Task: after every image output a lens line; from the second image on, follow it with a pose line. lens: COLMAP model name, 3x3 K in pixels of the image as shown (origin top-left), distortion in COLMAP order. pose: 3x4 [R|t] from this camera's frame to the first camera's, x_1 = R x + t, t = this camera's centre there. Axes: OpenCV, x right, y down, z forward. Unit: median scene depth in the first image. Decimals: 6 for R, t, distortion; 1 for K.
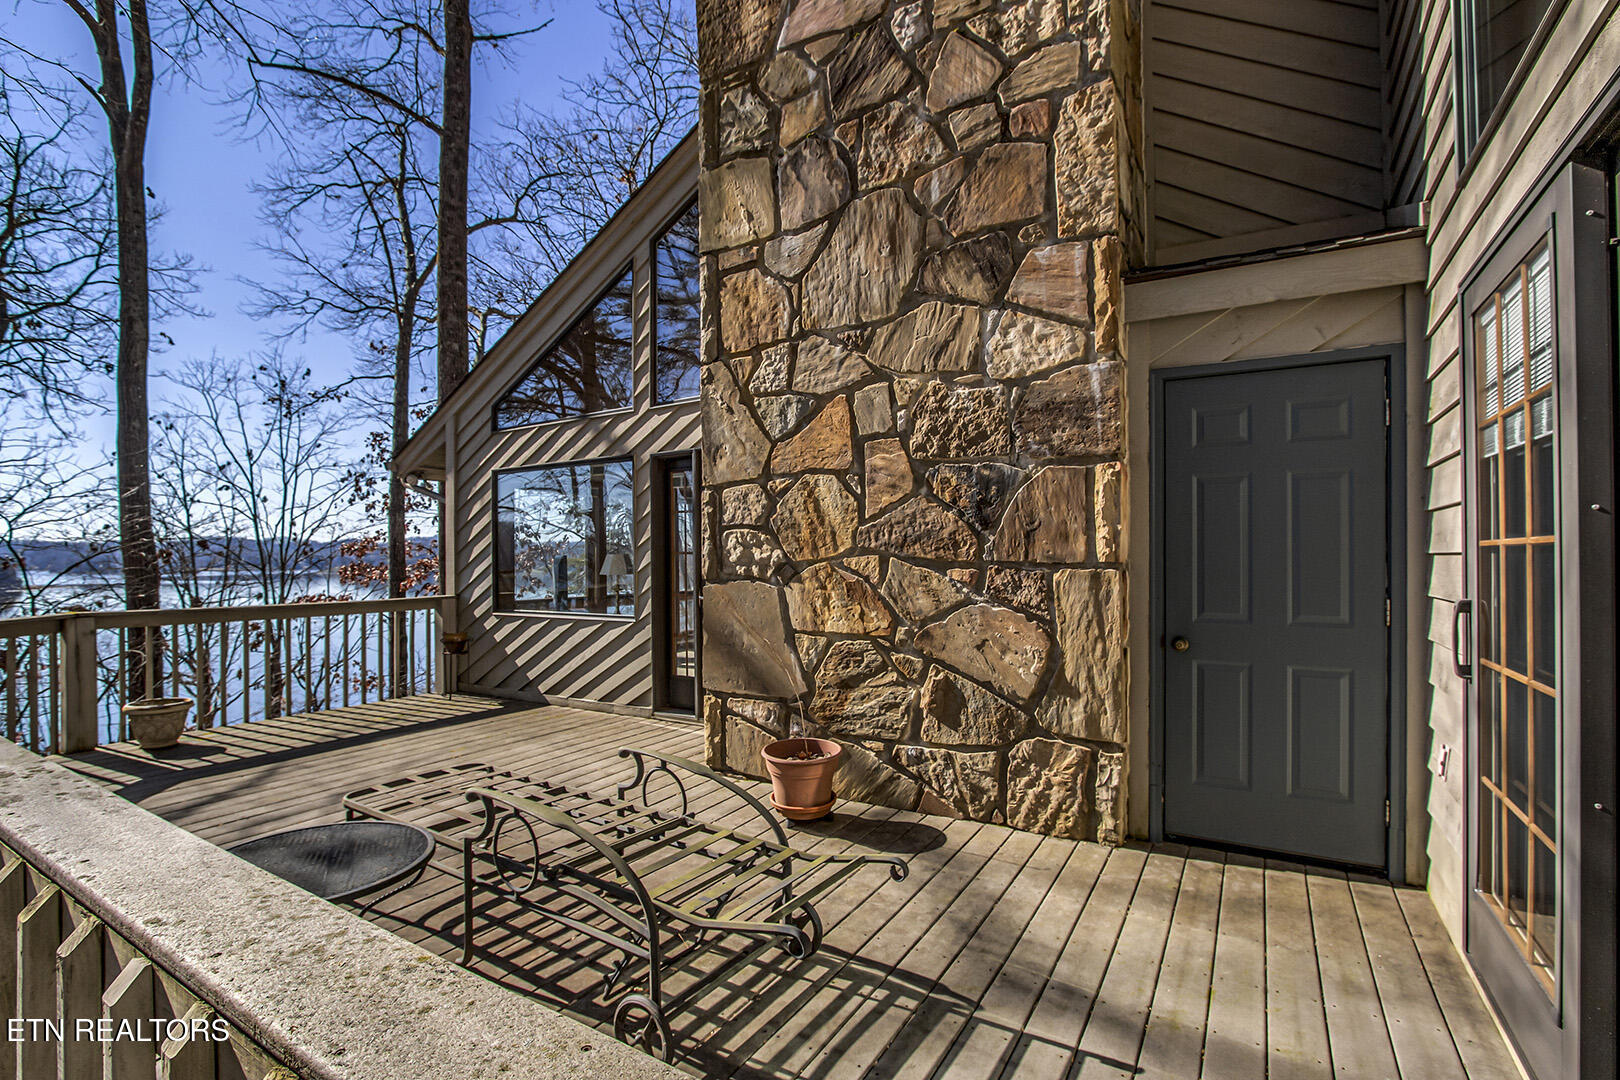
lens RADIAL K [[753.1, 0, 811.1], [0, 753.1, 556.5], [0, 0, 1]] dist [-0.016915, 0.000178]
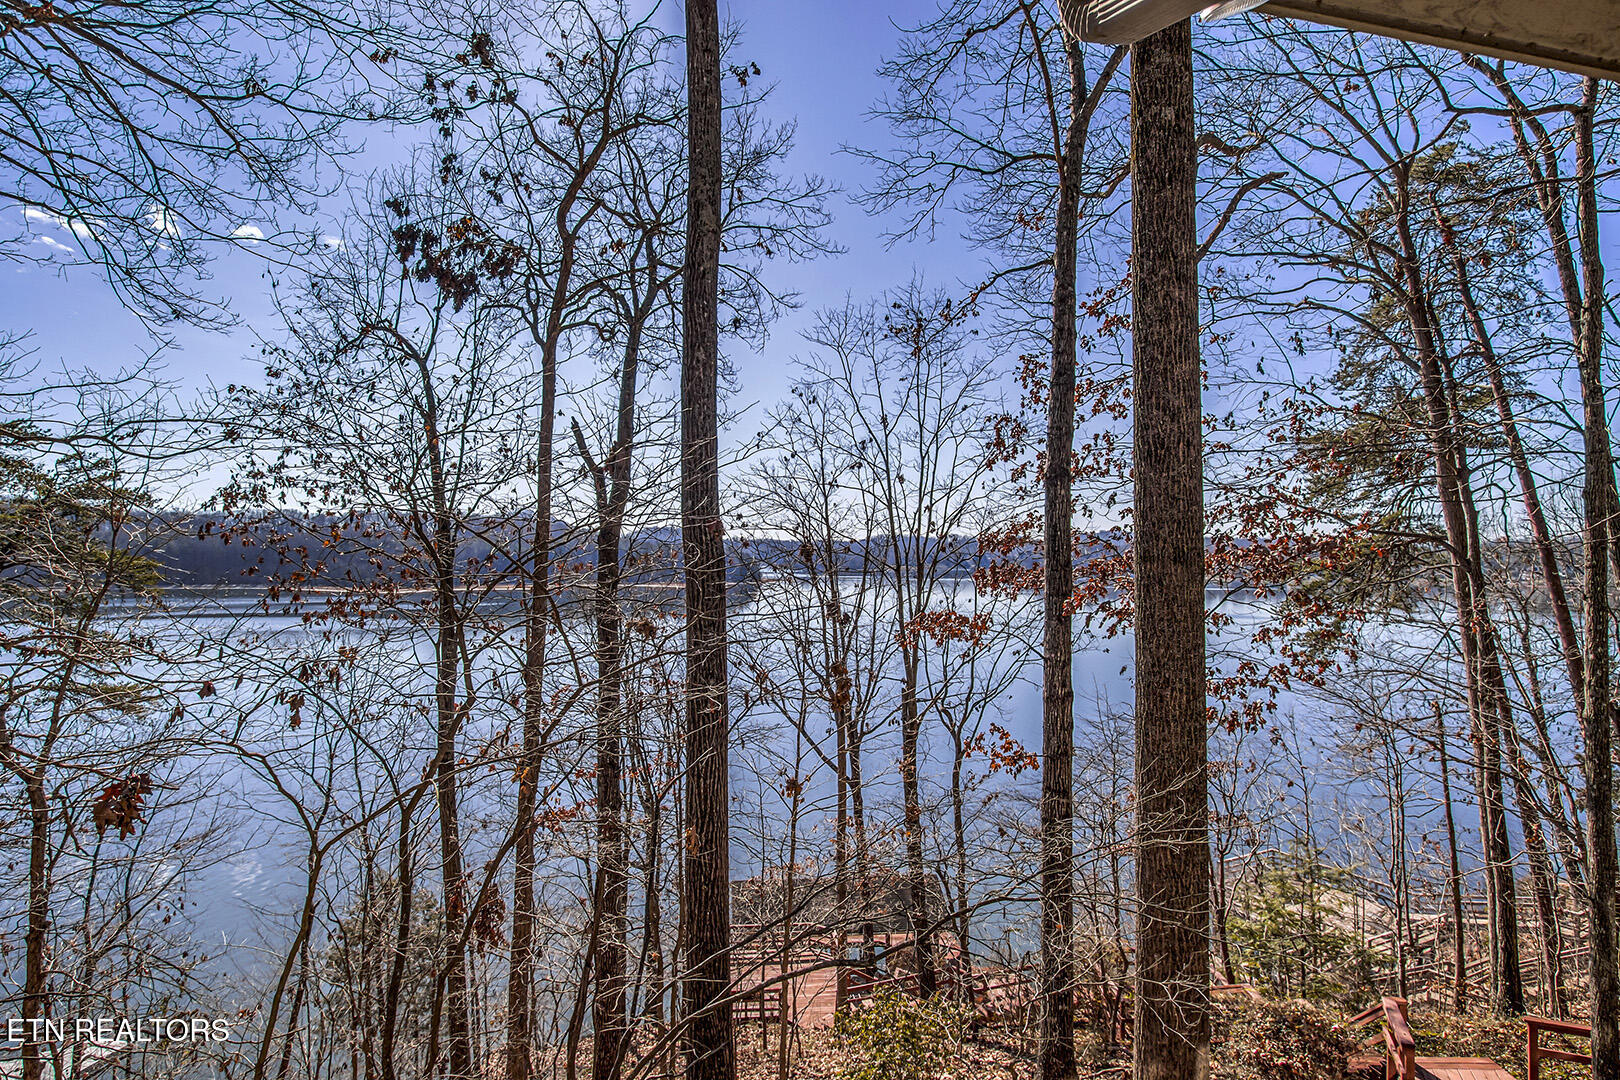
lens RADIAL K [[901.6, 0, 810.8], [0, 901.6, 553.0], [0, 0, 1]] dist [-0.021261, 0.001847]
pose [[0.712213, 0.000258, -0.701964, -0.161604], [-0.004478, 0.999981, -0.004175, 0.003285], [0.701949, 0.006117, 0.712200, 0.299761]]
